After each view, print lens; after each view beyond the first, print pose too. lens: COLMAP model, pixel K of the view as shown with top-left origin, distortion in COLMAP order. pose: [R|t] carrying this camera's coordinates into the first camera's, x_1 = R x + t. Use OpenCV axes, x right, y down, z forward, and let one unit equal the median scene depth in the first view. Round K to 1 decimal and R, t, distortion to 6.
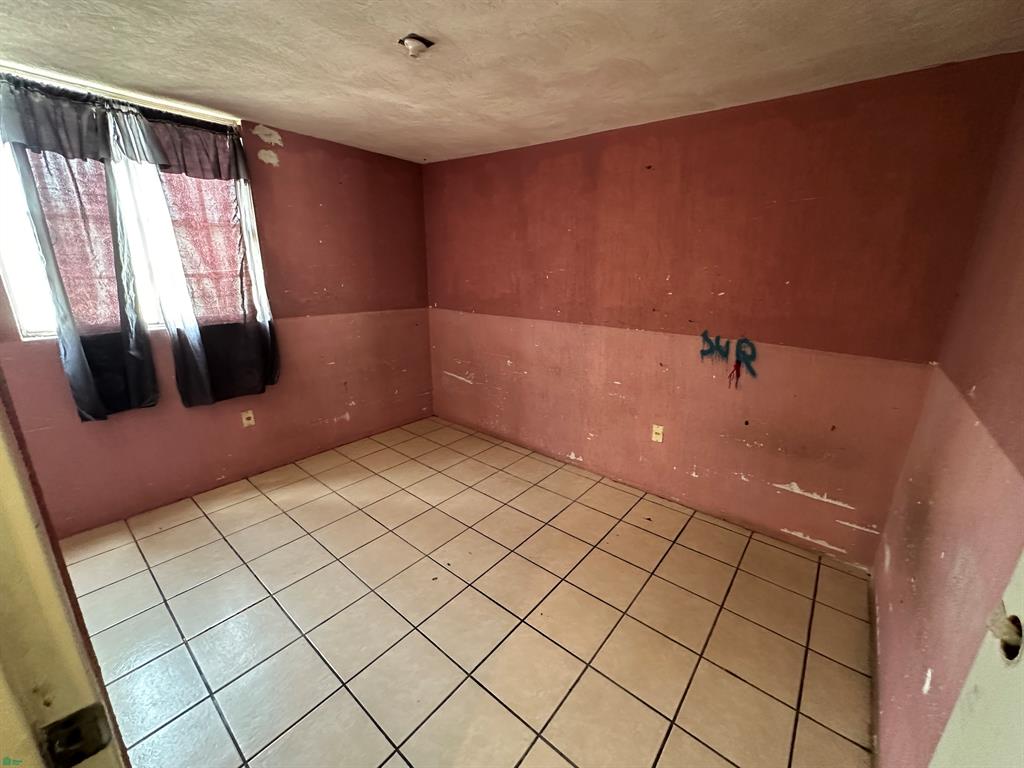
lens RADIAL K [[409.6, 0, 507.2], [0, 409.6, 385.1], [0, 0, 1]] dist [-0.005522, 0.000536]
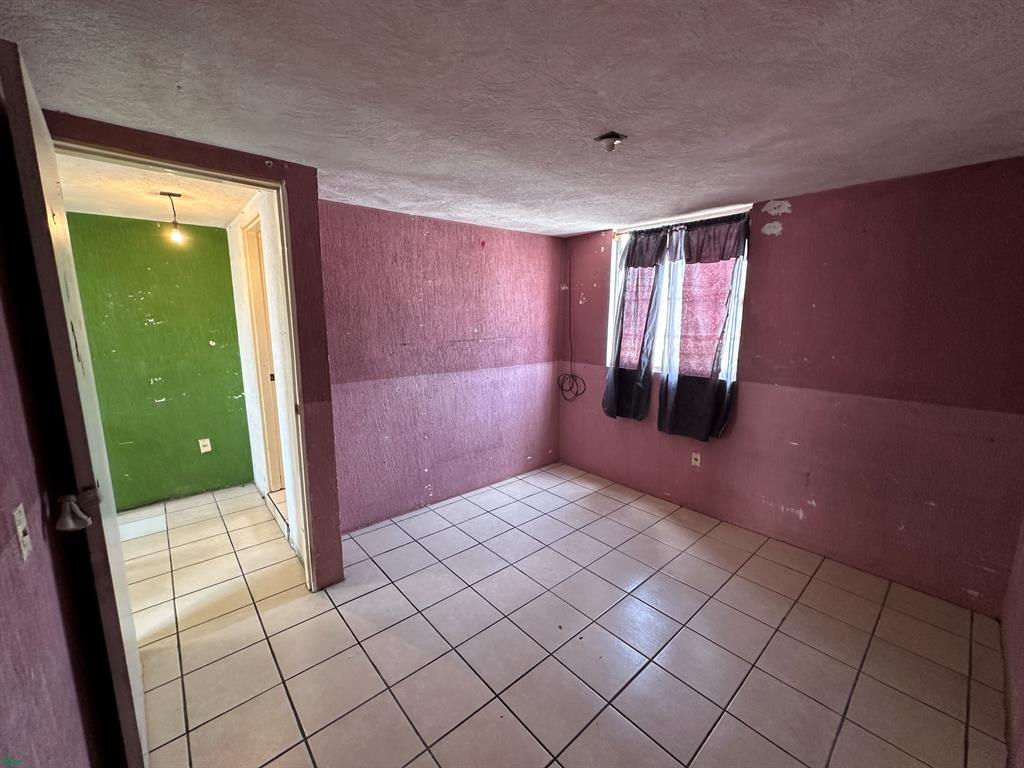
lens RADIAL K [[409.6, 0, 514.5], [0, 409.6, 383.0], [0, 0, 1]] dist [-0.005522, 0.000536]
pose [[-0.148787, 0.141918, -0.978633, 0.591919], [-0.284699, 0.941598, 0.179832, -0.200803], [0.947000, 0.305372, -0.099693, 0.630646]]
